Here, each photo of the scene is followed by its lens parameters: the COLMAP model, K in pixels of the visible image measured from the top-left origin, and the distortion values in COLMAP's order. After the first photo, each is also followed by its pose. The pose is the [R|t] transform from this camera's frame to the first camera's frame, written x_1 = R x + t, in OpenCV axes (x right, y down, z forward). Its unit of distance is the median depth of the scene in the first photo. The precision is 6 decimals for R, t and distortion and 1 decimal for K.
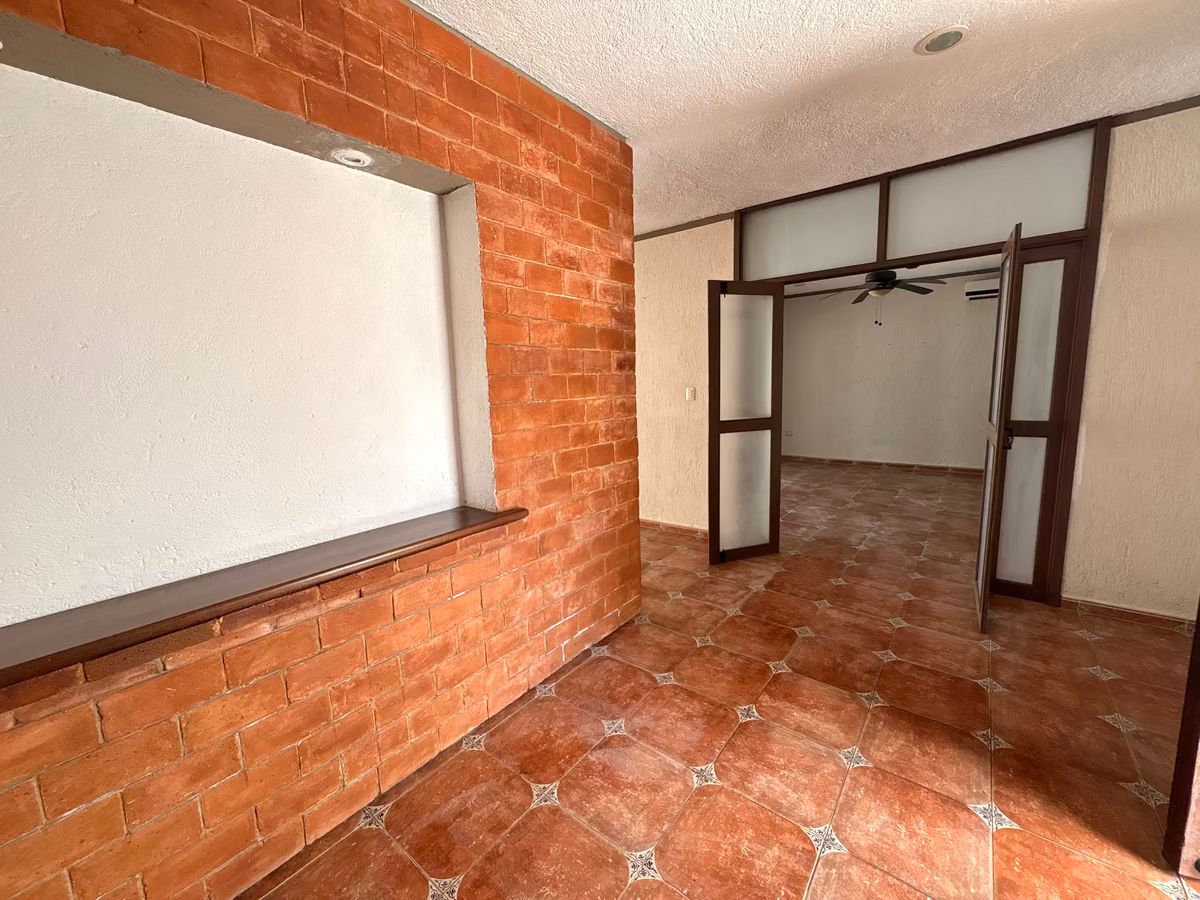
lens RADIAL K [[477.8, 0, 597.2], [0, 477.8, 451.2], [0, 0, 1]] dist [-0.000451, 0.000182]
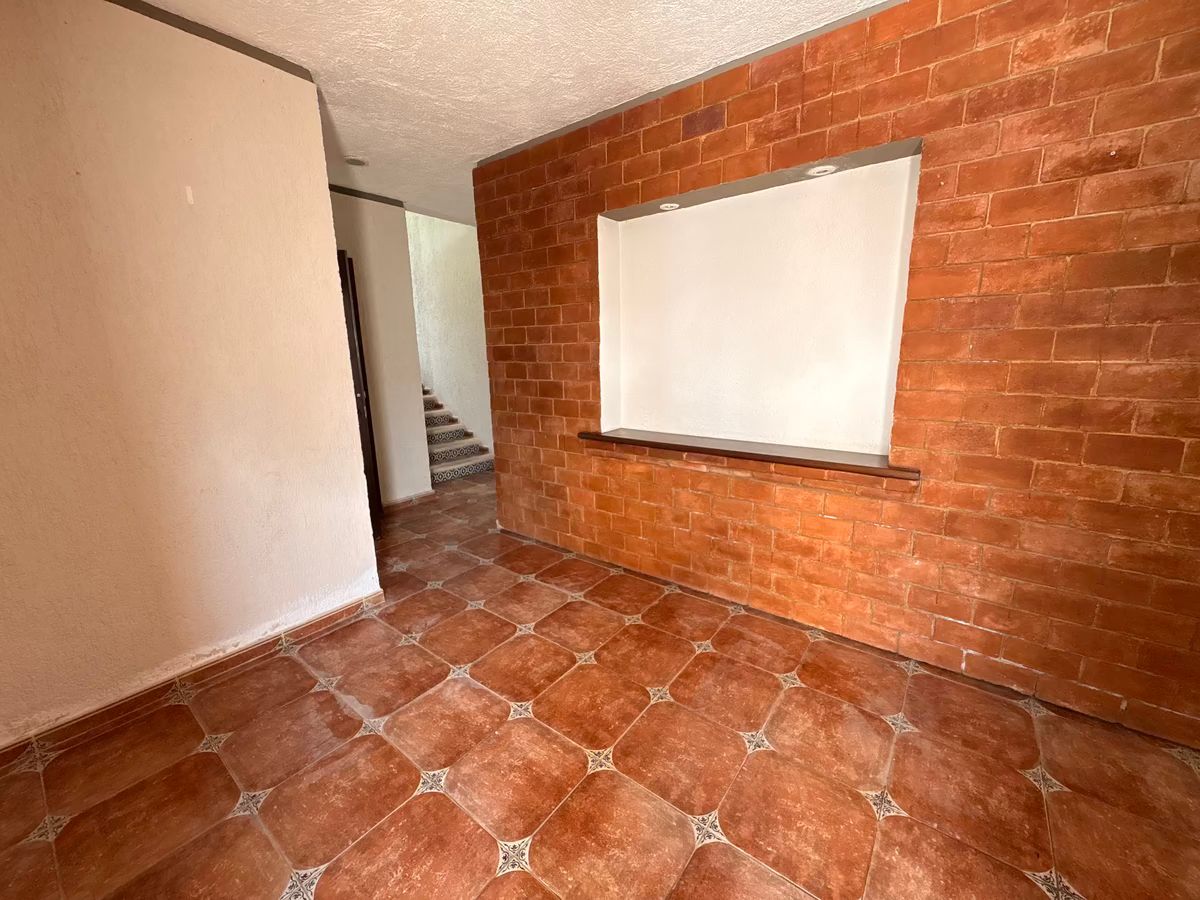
lens RADIAL K [[477.8, 0, 598.1], [0, 477.8, 450.7], [0, 0, 1]] dist [-0.000451, 0.000182]
pose [[0.009620, 0.242453, -0.970115, 0.769032], [-0.122928, 0.963088, 0.239478, -0.073194], [0.992369, 0.116950, 0.039070, 0.316934]]
